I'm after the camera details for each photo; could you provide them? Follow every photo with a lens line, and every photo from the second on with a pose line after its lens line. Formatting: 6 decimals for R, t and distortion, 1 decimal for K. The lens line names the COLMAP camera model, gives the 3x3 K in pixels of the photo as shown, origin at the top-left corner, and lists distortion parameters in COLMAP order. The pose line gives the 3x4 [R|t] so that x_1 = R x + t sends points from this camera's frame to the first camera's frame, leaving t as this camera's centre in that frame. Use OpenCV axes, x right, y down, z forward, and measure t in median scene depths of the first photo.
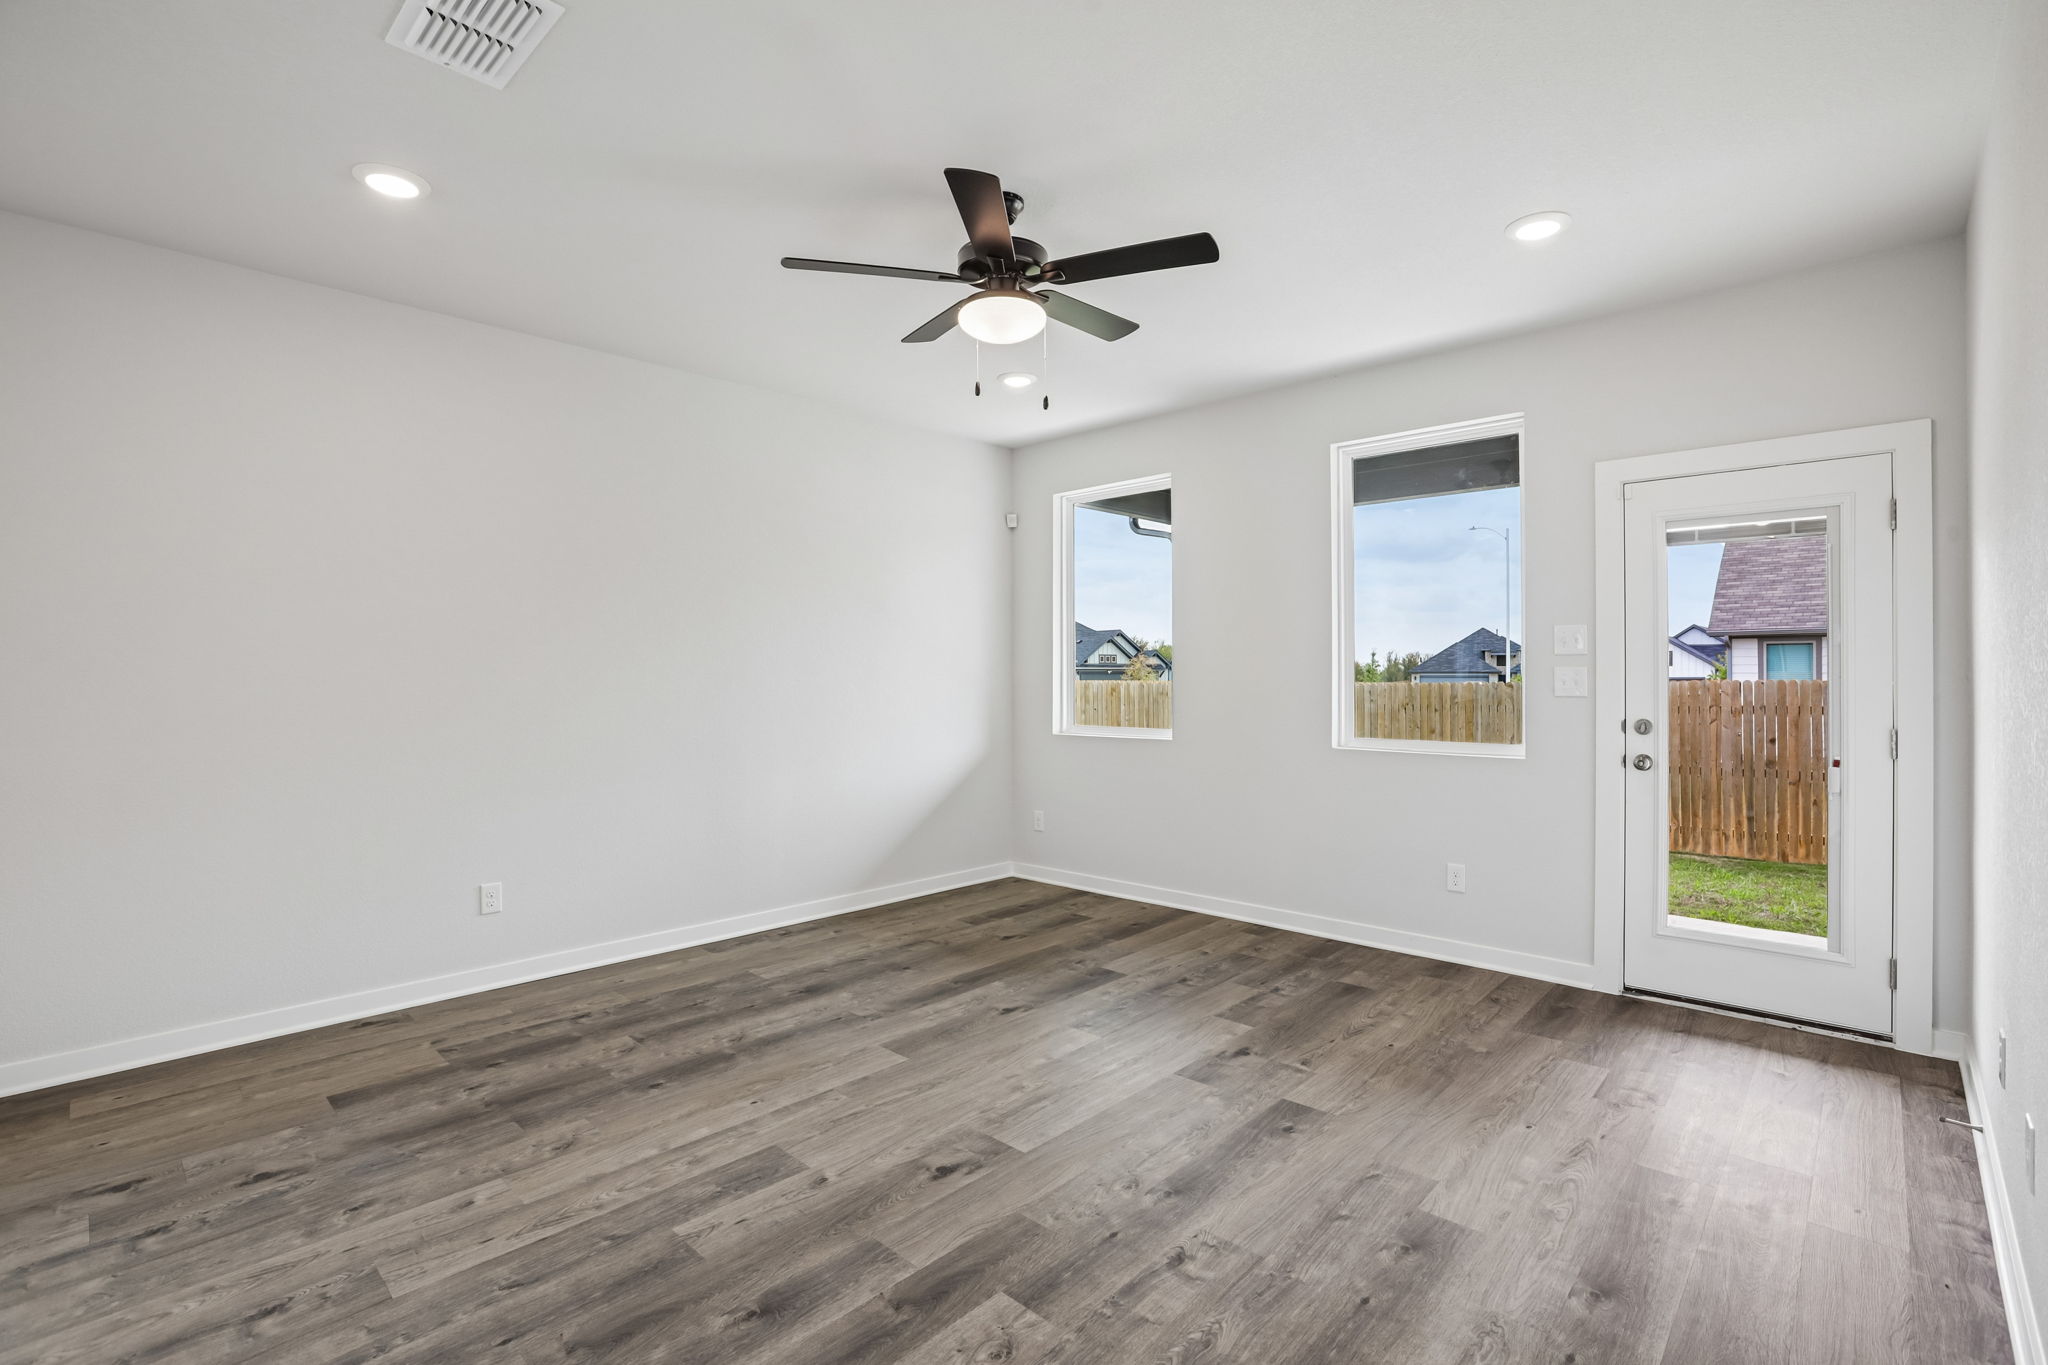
lens RADIAL K [[930.7, 0, 1025.5], [0, 930.7, 675.2], [0, 0, 1]] dist [-0.047527, 0.012762]
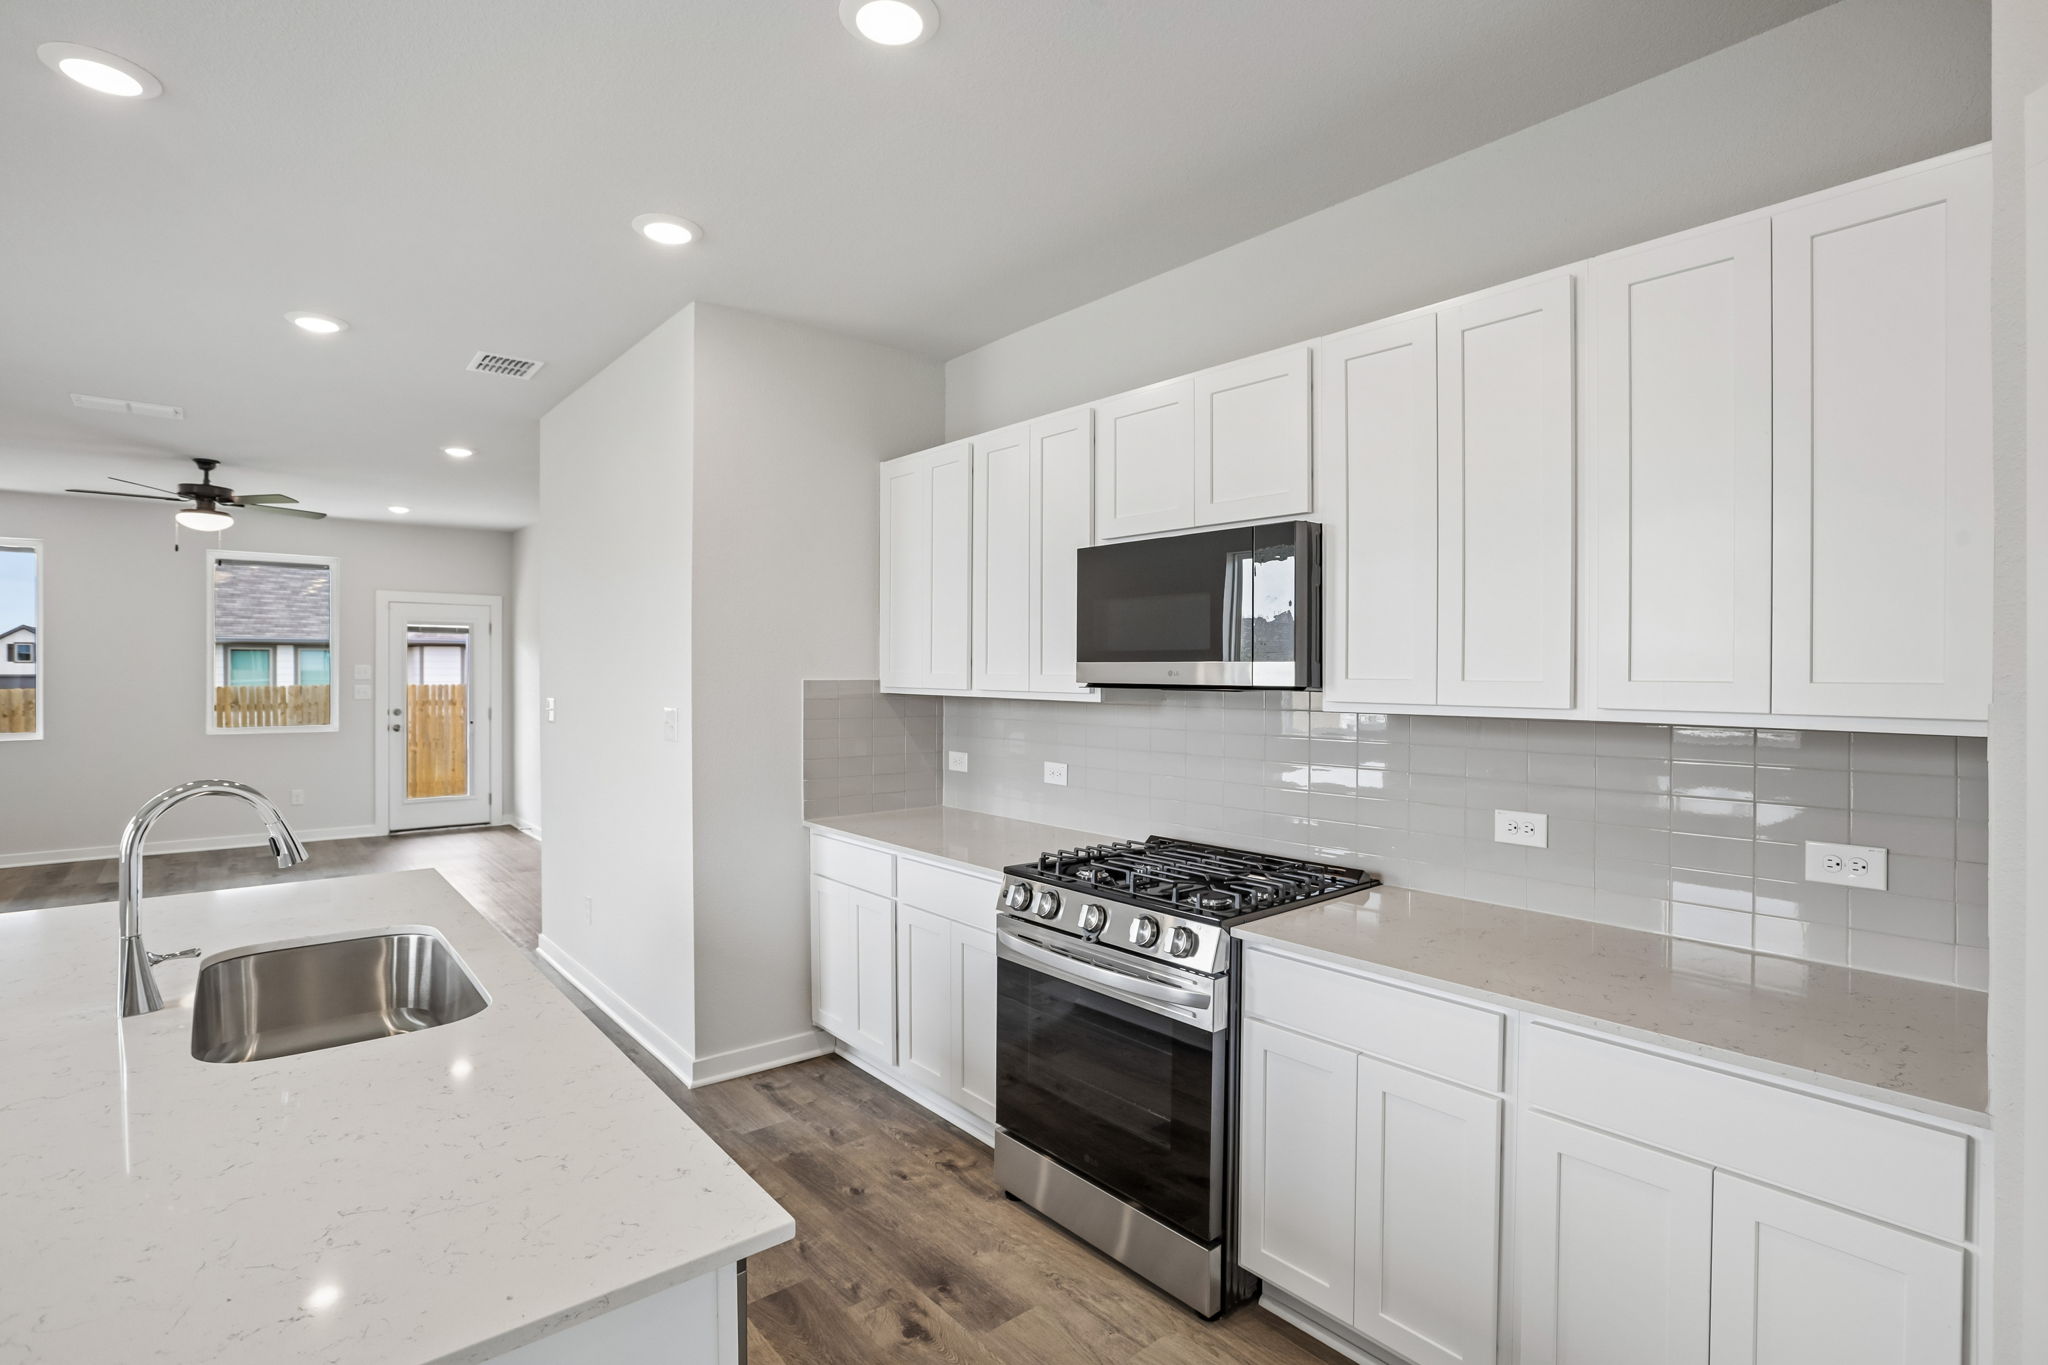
lens RADIAL K [[981.2, 0, 1024.5], [0, 981.2, 679.3], [0, 0, 1]] dist [-0.045708, 0.012585]
pose [[0.115777, -0.005058, 0.993262, -1.447504], [-0.005213, 0.999970, 0.005700, -0.044108], [-0.993262, -0.005838, 0.115747, -0.775689]]
